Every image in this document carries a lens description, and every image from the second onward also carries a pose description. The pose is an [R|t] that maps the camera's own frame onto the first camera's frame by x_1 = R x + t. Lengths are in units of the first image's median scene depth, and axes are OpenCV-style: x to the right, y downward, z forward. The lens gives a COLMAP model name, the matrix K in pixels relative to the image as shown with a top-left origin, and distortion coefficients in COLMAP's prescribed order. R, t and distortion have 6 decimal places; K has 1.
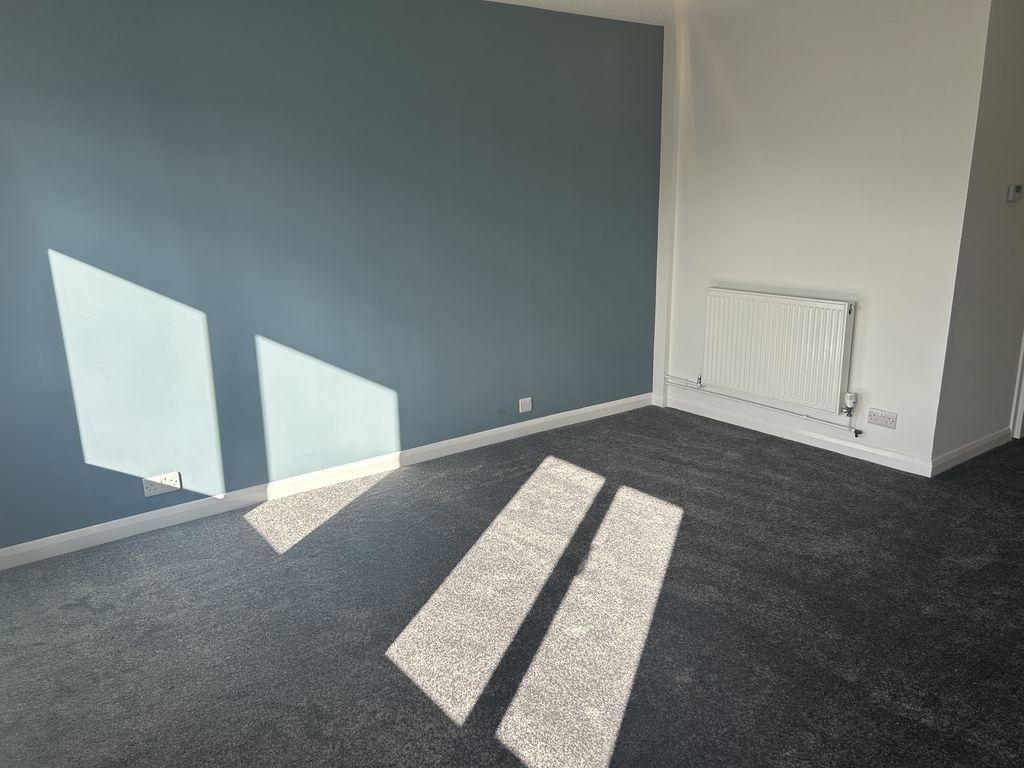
lens RADIAL K [[773.2, 0, 516.1], [0, 773.2, 387.6], [0, 0, 1]] dist [0.082524, -0.129289]
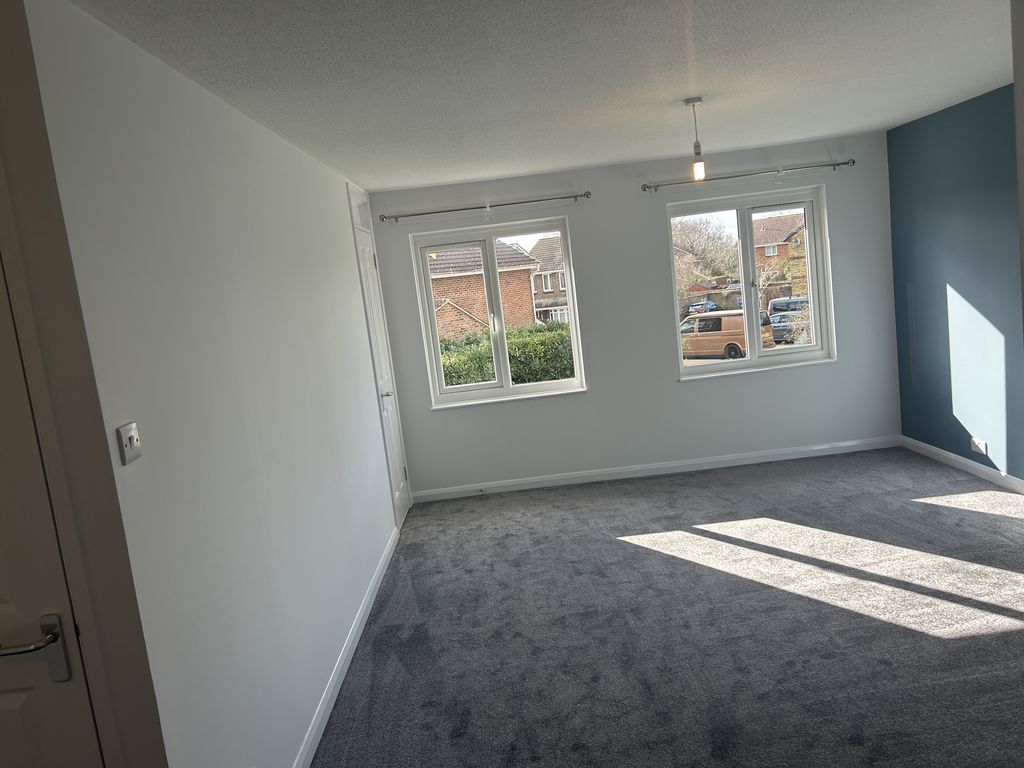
lens RADIAL K [[775.3, 0, 513.2], [0, 775.3, 370.8], [0, 0, 1]] dist [0.078496, -0.137697]
pose [[-0.579866, 0.184777, -0.793482, 1.152231], [-0.079997, 0.956321, 0.281158, -0.343289], [0.810775, 0.226510, -0.539757, 1.032298]]
